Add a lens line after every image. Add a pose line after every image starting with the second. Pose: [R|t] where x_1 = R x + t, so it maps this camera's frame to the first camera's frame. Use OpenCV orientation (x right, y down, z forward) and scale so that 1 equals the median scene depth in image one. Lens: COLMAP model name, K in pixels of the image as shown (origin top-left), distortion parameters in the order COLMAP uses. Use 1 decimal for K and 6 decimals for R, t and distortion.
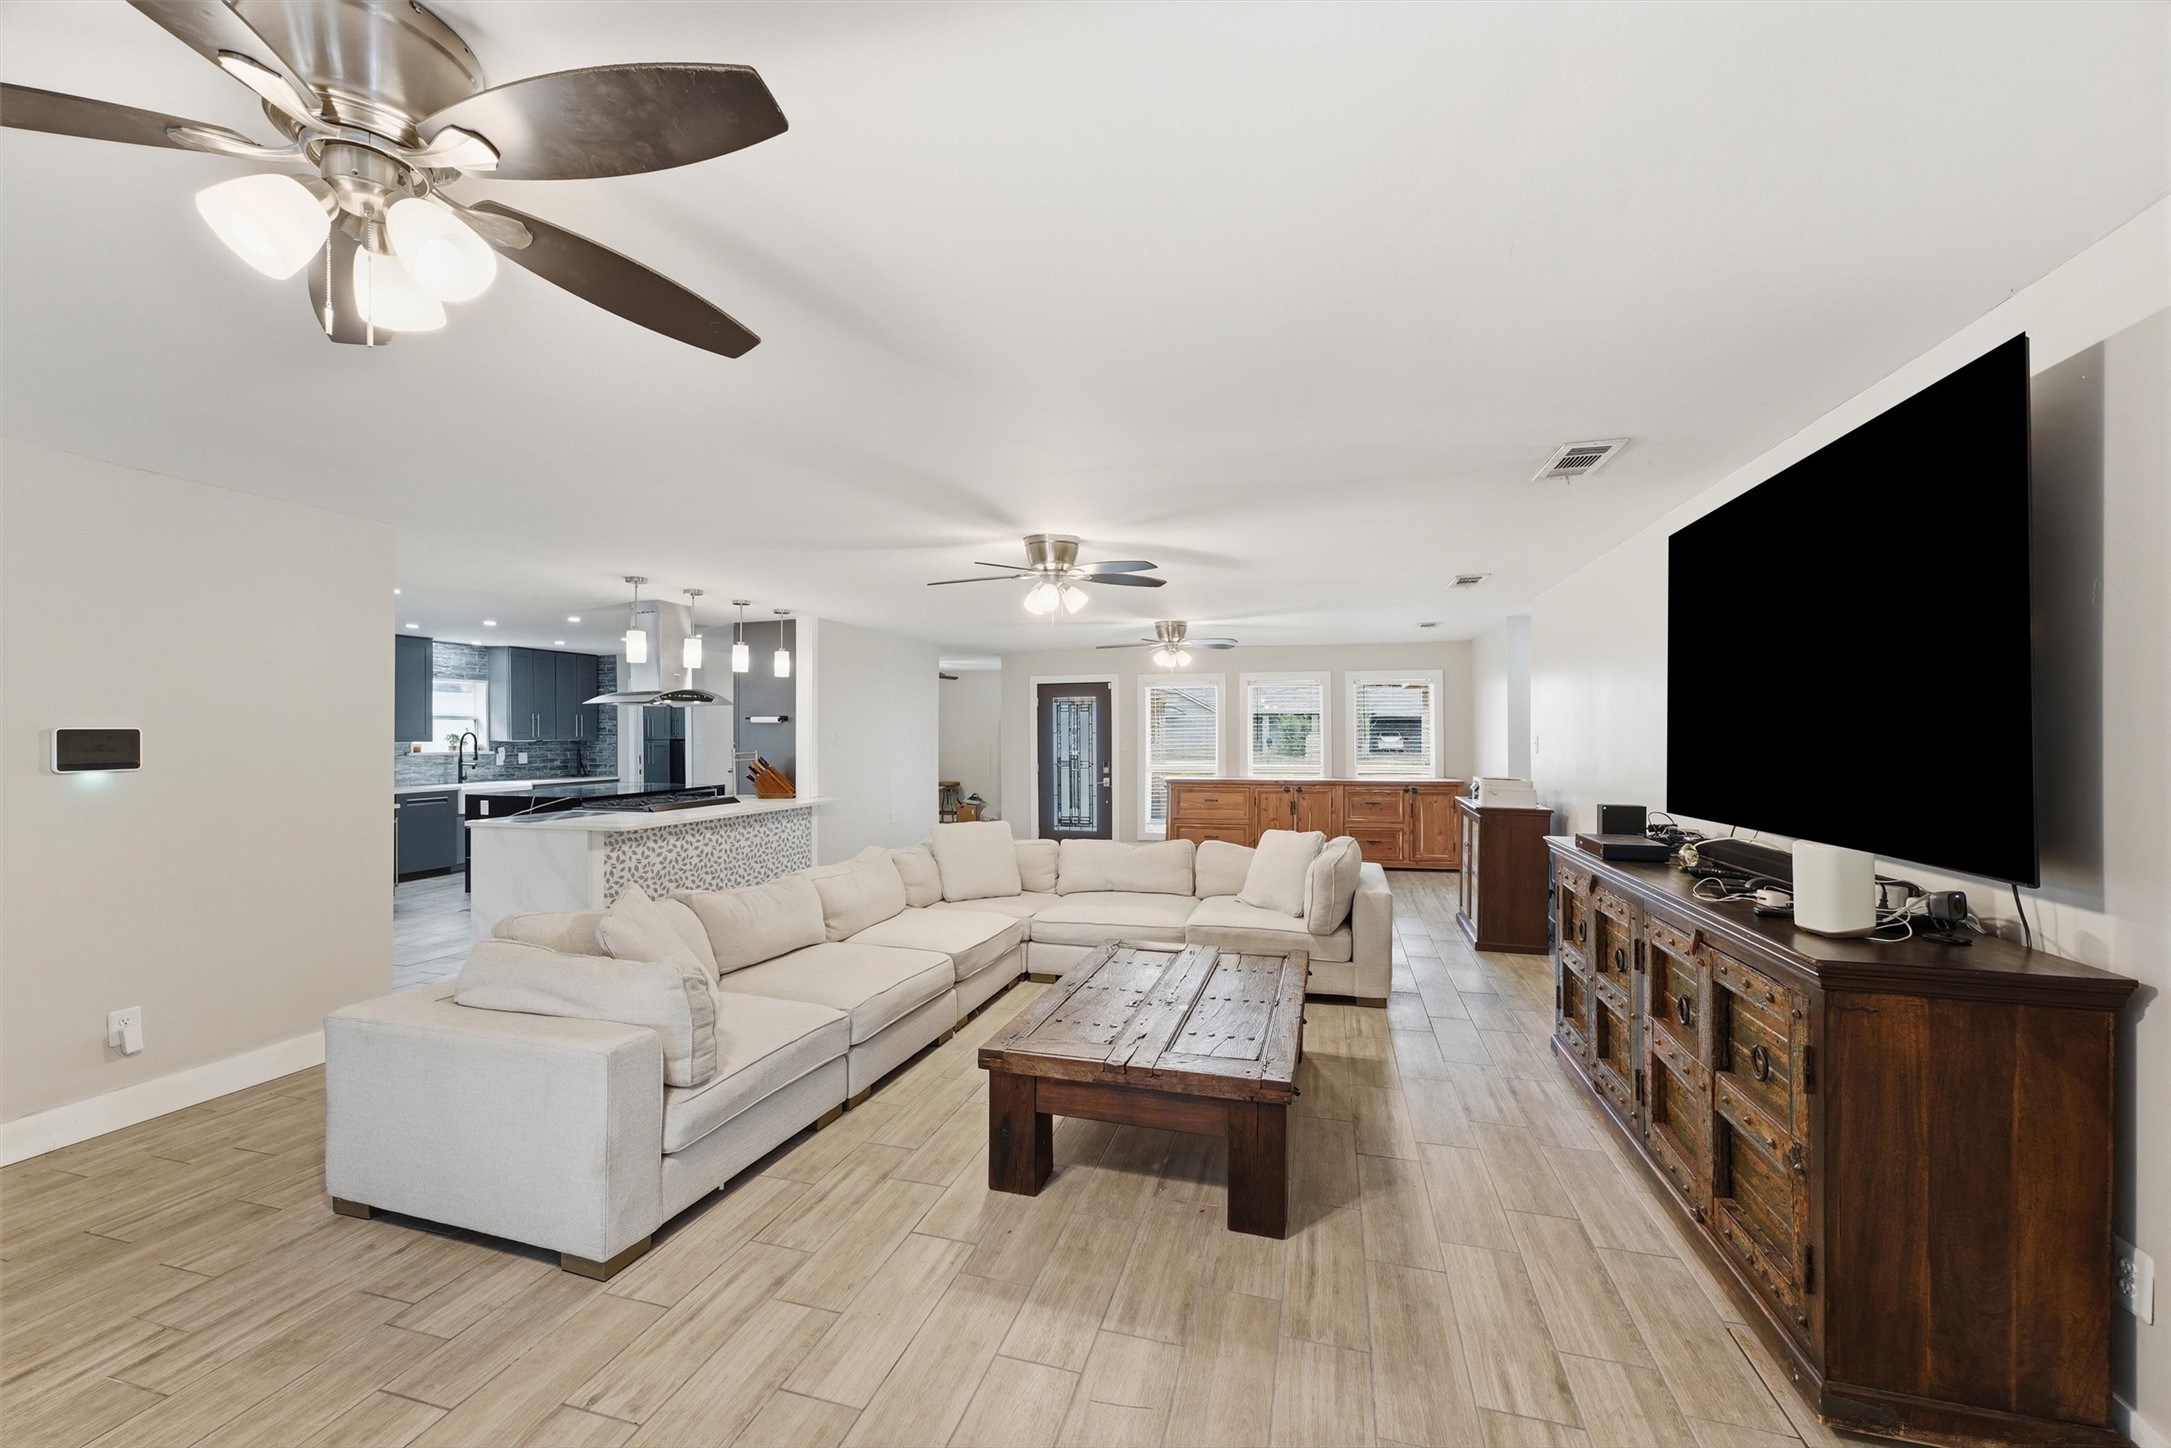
lens RADIAL K [[873.0, 0, 1090.6], [0, 873.0, 736.2], [0, 0, 1]] dist [0.013358, 0.000611]
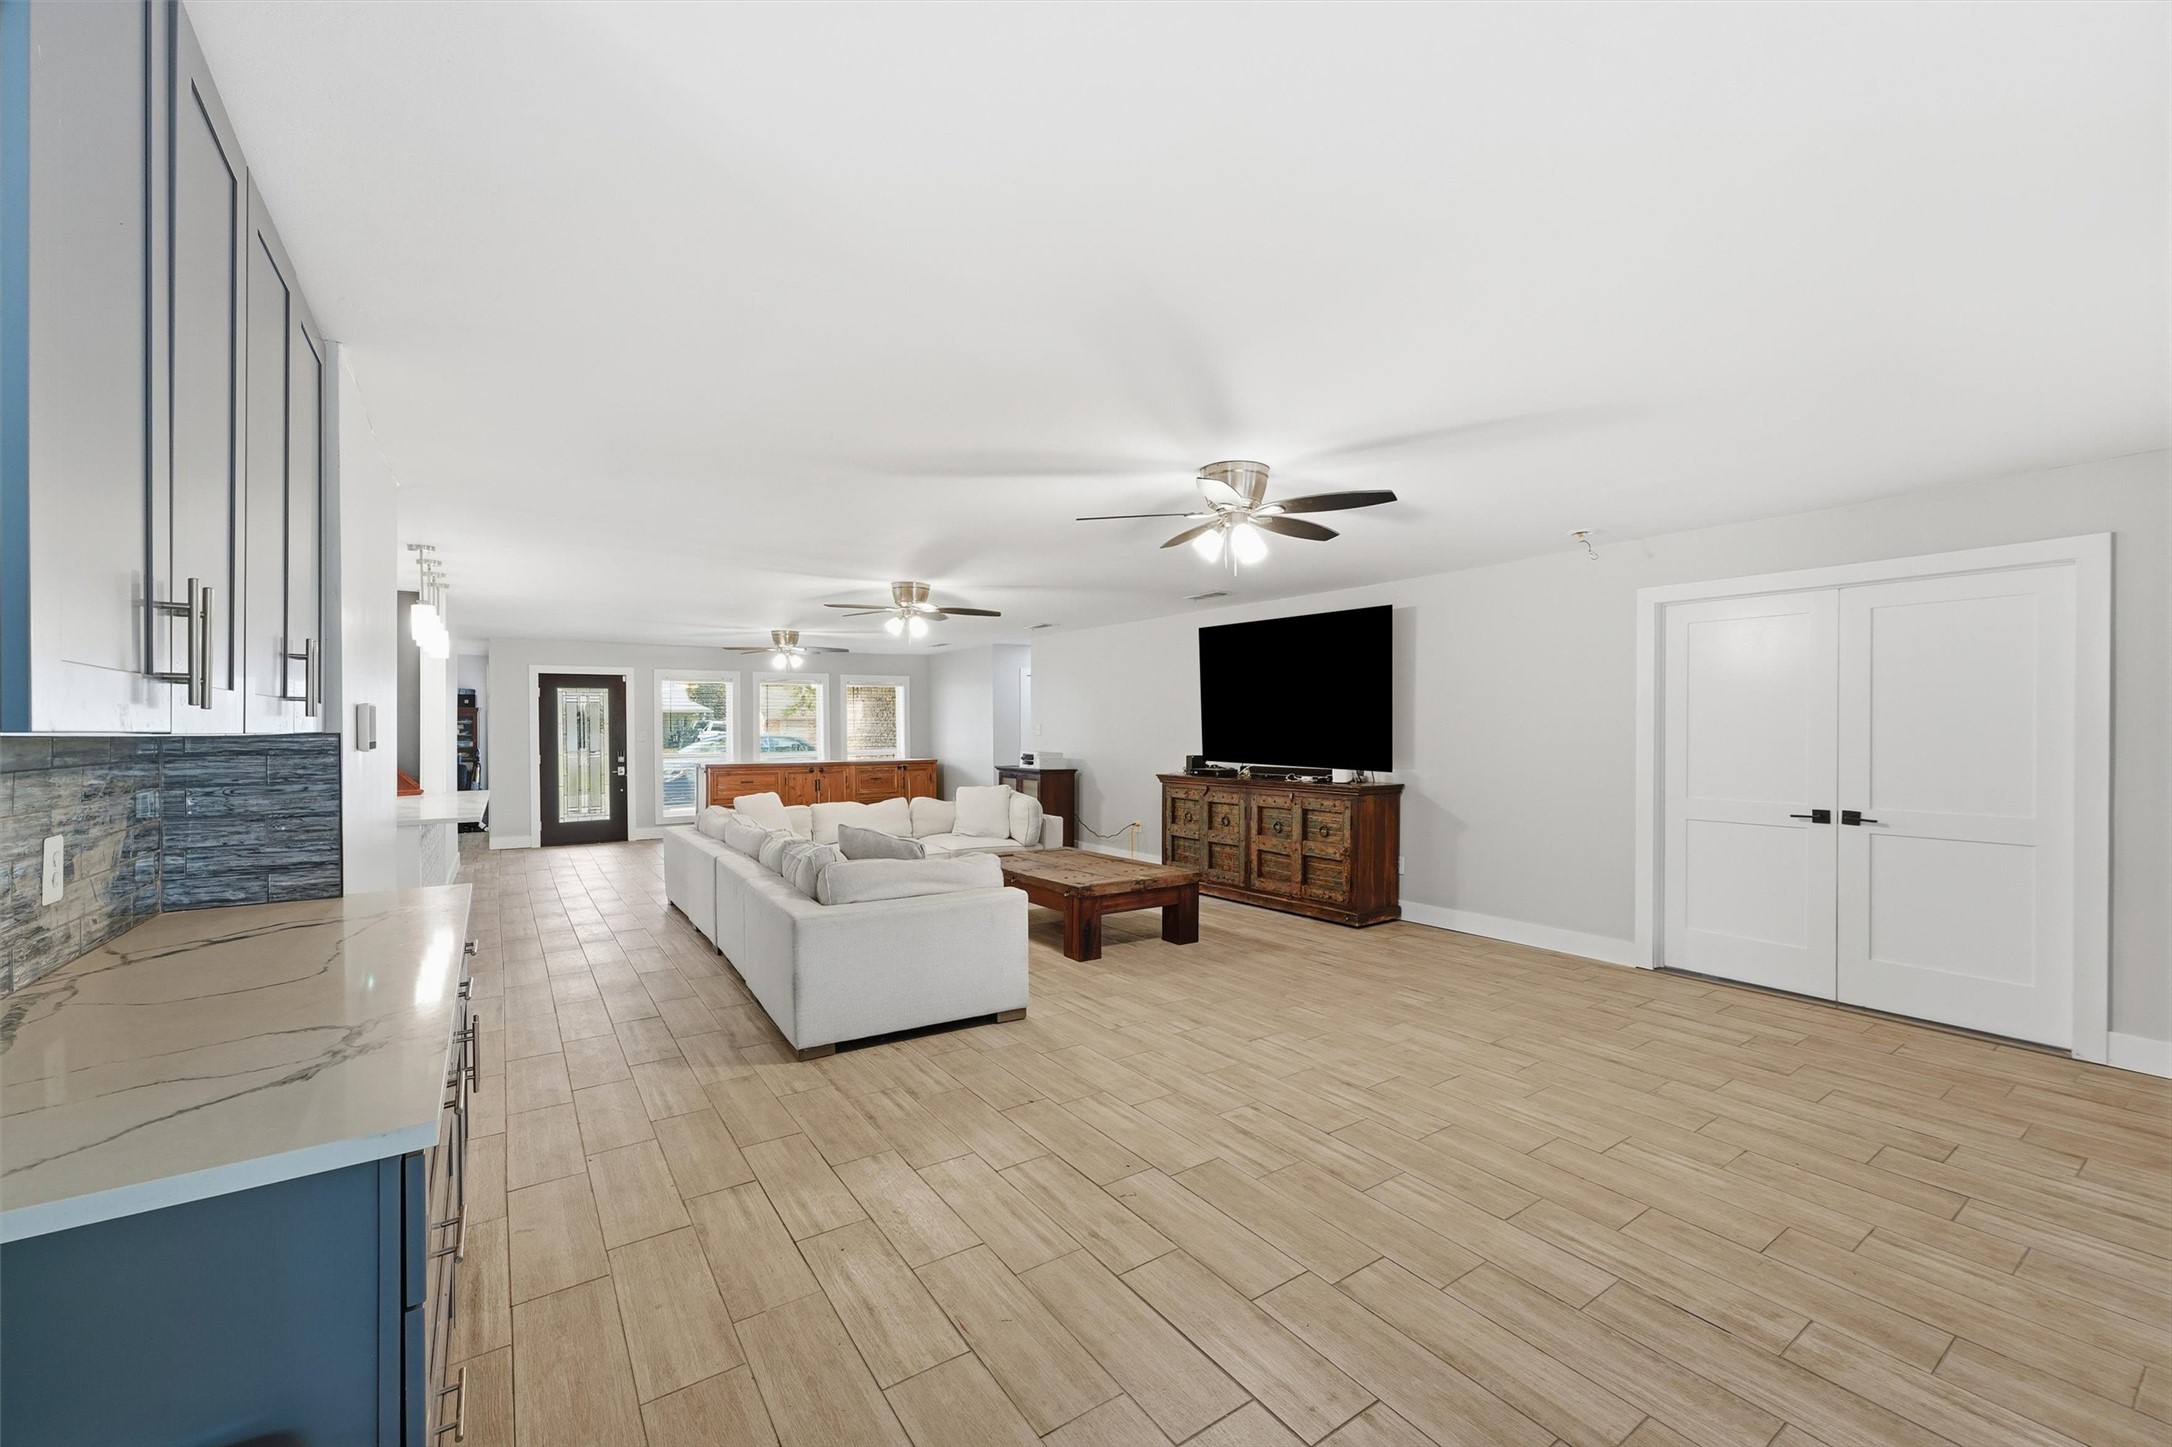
lens RADIAL K [[873.4, 0, 1072.2], [0, 873.4, 718.4], [0, 0, 1]] dist [0.013358, 0.000611]
pose [[0.643725, 0.008369, 0.765211, -0.779503], [0.004742, 0.999877, -0.014924, 0.012903], [-0.765242, 0.013236, 0.643606, -0.099197]]
